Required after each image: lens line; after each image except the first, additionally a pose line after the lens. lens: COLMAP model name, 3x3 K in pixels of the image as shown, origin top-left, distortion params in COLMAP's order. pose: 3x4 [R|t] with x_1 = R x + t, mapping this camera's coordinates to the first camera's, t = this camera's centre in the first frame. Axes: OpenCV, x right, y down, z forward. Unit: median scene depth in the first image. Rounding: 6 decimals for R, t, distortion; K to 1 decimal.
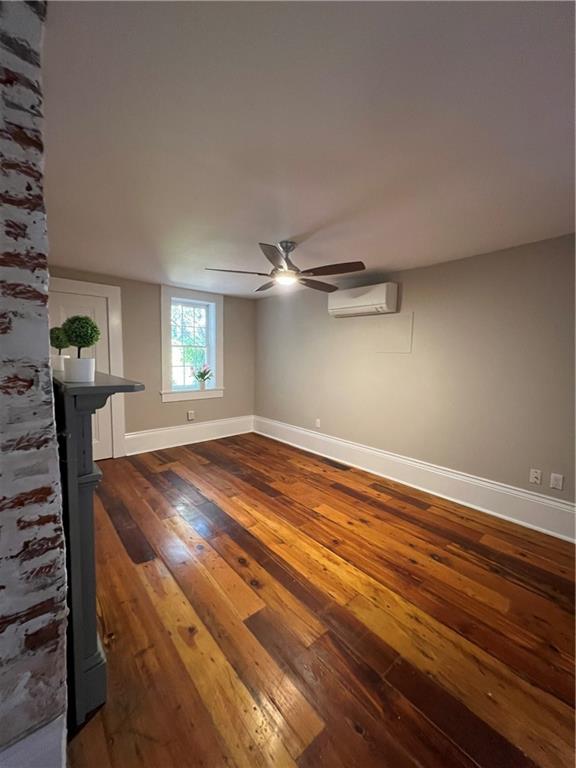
lens RADIAL K [[306.2, 0, 288.0], [0, 306.2, 382.5], [0, 0, 1]] dist [-0.001772, 0.001105]
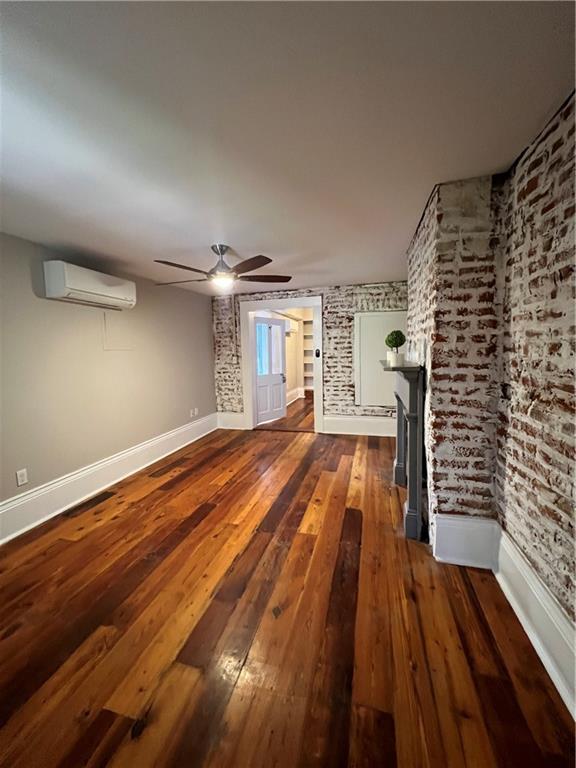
lens RADIAL K [[306.2, 0, 288.6], [0, 306.2, 381.6], [0, 0, 1]] dist [-0.001772, 0.001105]
pose [[-0.554878, -0.094824, 0.826510, -0.848343], [0.086472, 0.981528, 0.170662, -0.127408], [-0.827425, 0.166167, -0.536429, 1.169723]]
